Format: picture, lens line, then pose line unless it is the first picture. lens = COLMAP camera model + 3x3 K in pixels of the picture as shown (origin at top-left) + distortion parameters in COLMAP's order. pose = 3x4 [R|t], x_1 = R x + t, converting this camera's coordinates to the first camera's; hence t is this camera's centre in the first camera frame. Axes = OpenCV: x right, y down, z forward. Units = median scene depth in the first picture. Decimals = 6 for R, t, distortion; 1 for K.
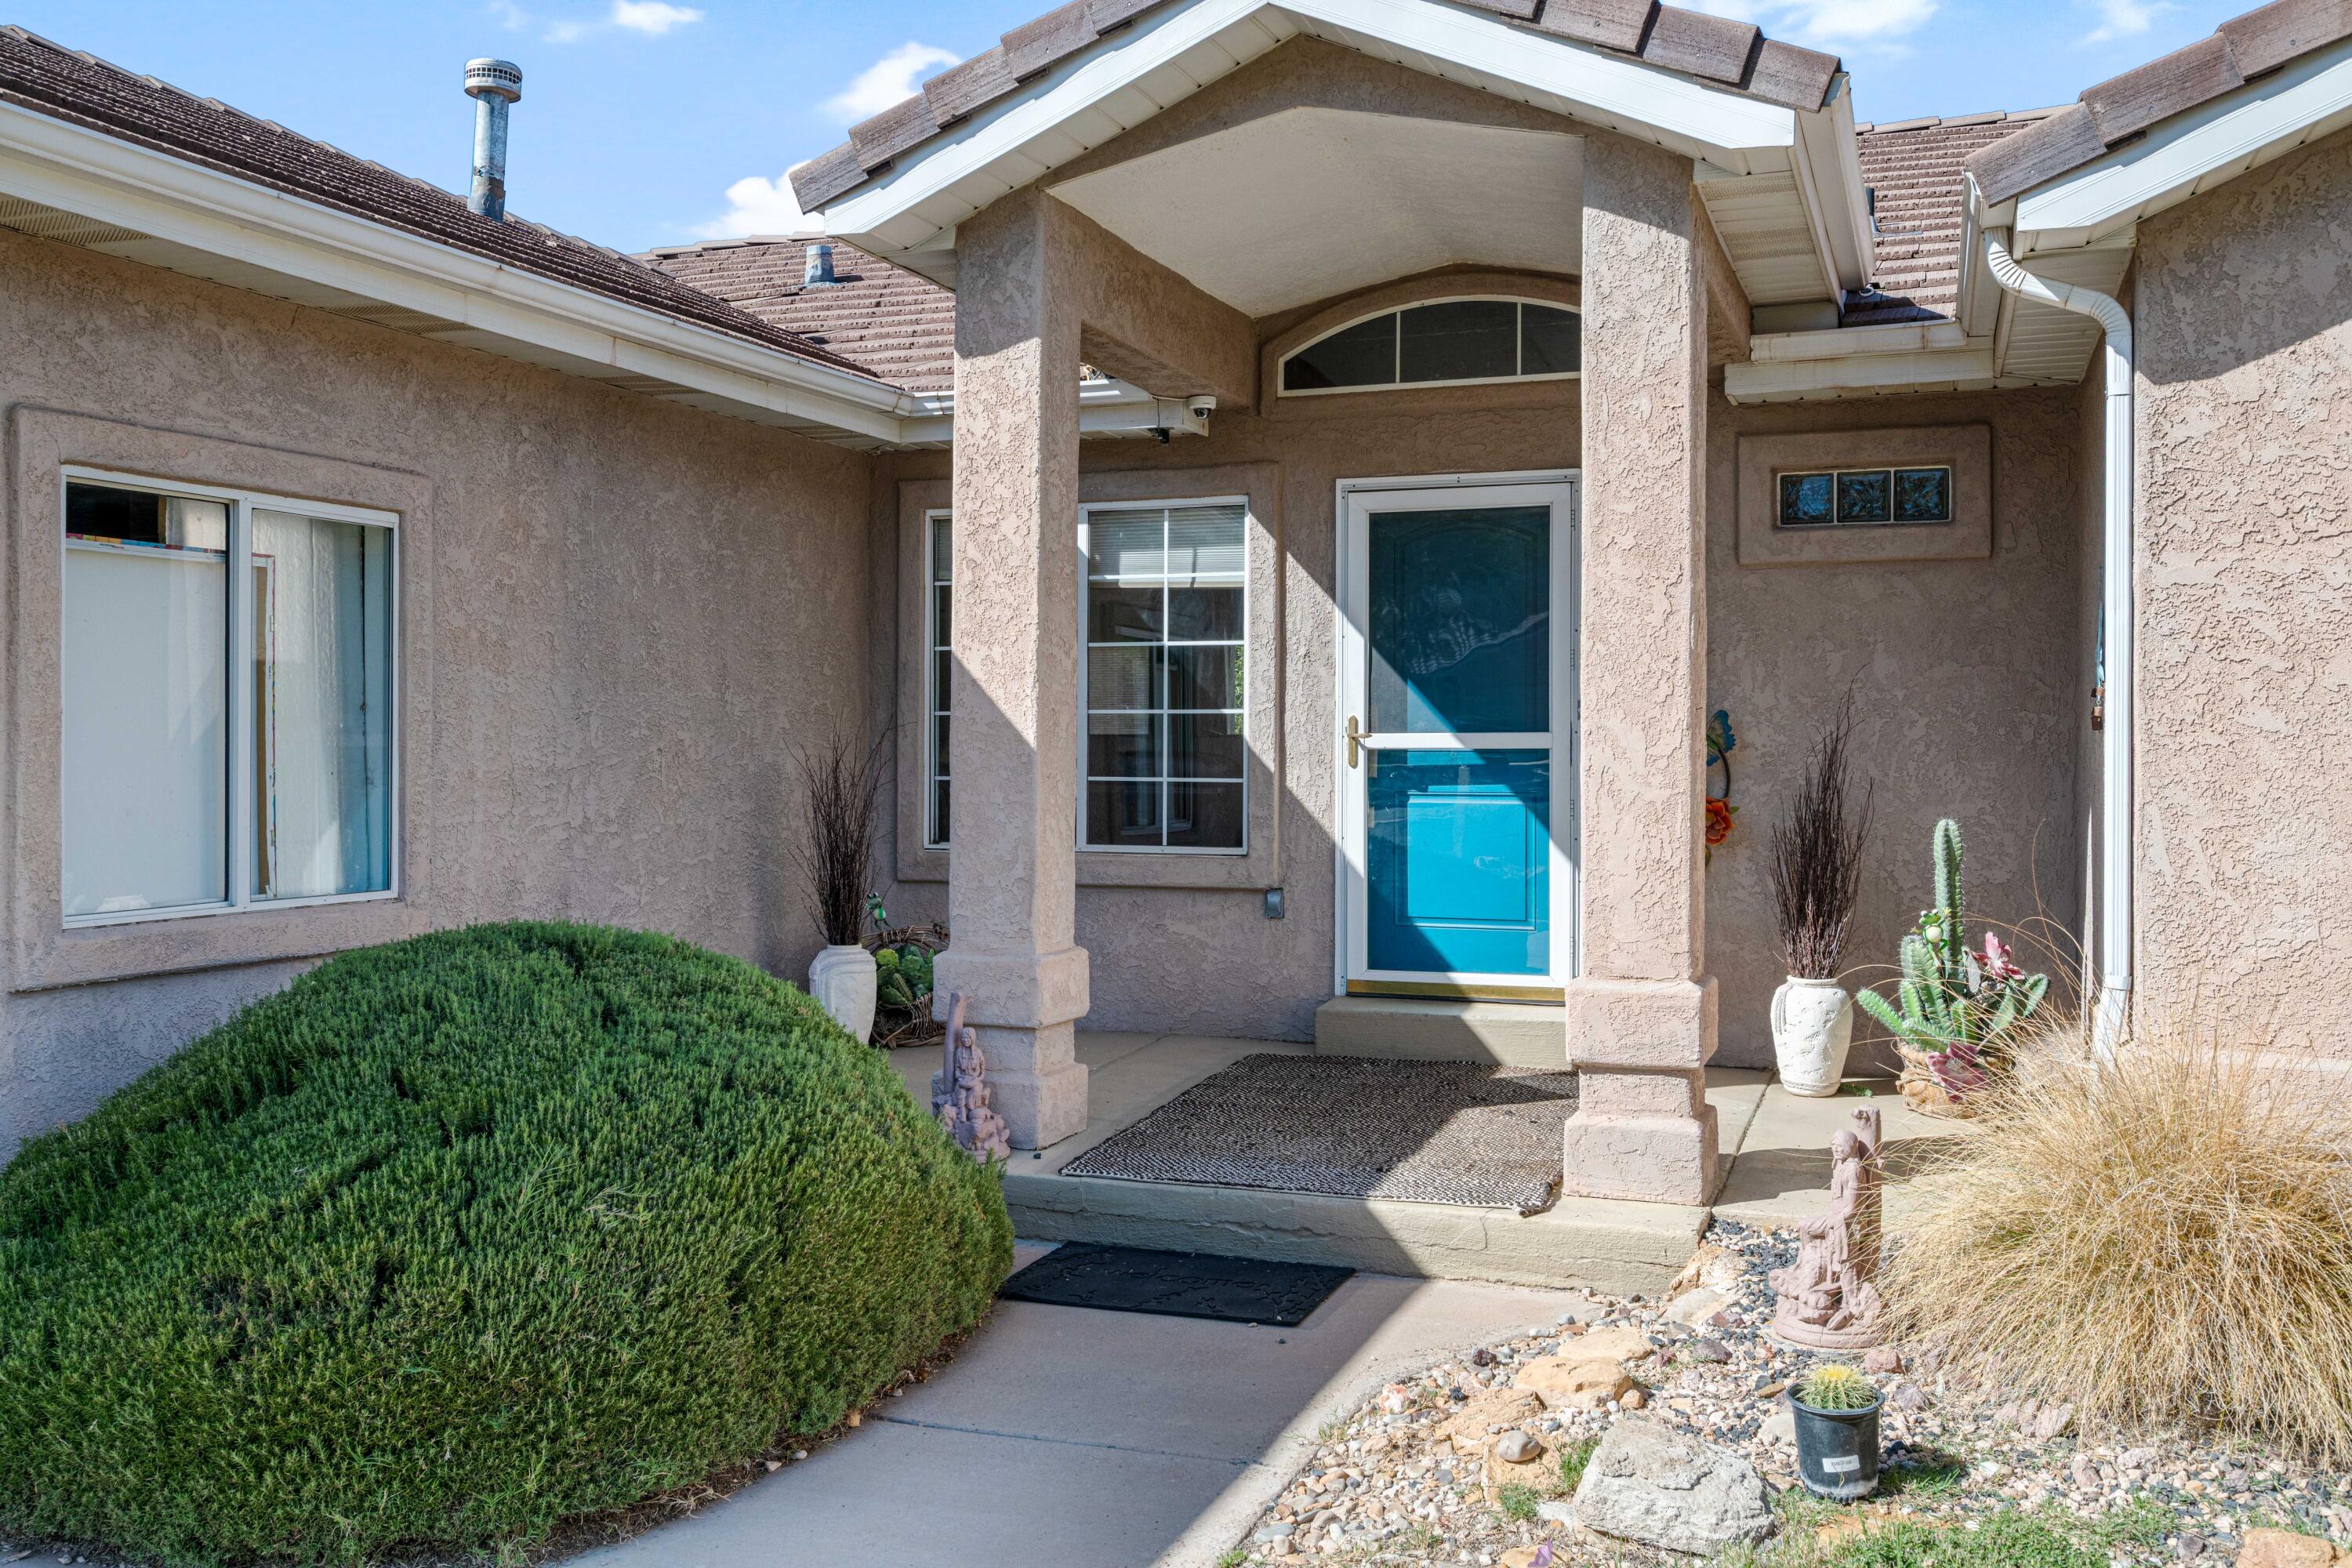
lens RADIAL K [[2029.5, 0, 1173.7], [0, 2029.5, 790.4], [0, 0, 1]] dist [0.018691, 0.003344]
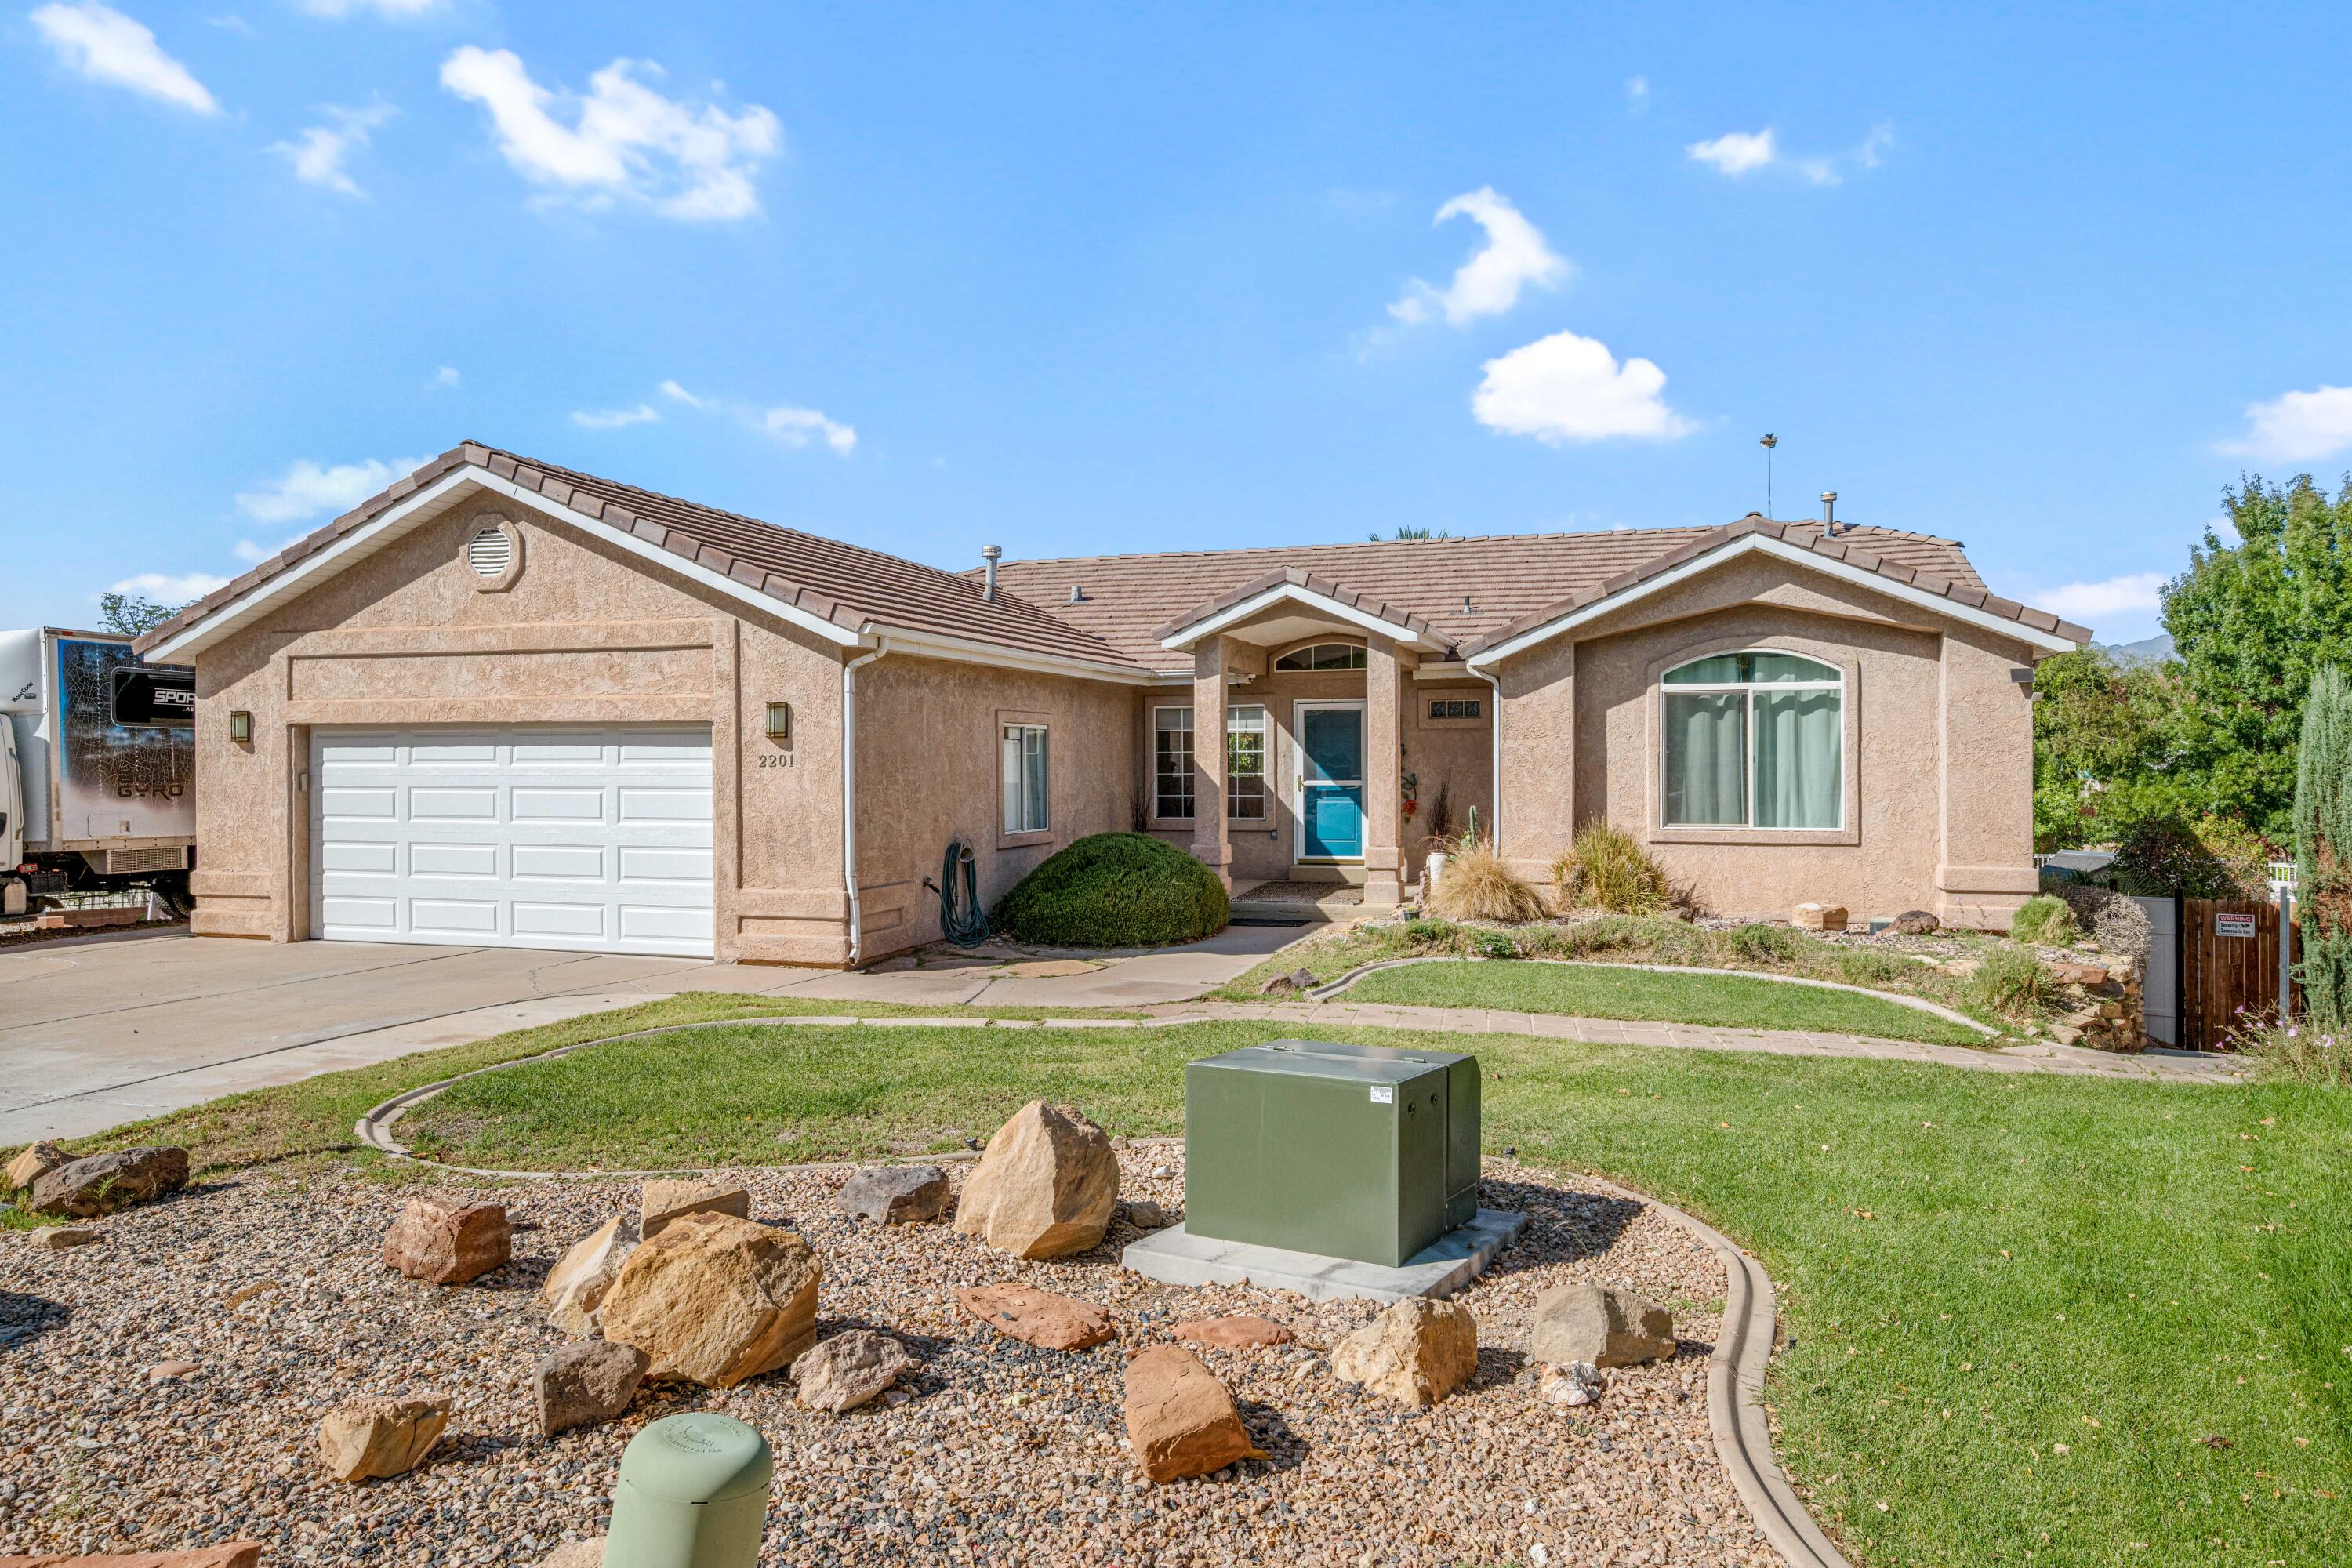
lens RADIAL K [[1405.0, 0, 1177.1], [0, 1405.0, 784.4], [0, 0, 1]] dist [-0.010300, 0.000153]
pose [[0.998795, -0.005082, 0.048804, -0.218197], [0.005652, 0.999918, -0.011533, 0.002220], [-0.048742, 0.011795, 0.998742, -1.223794]]
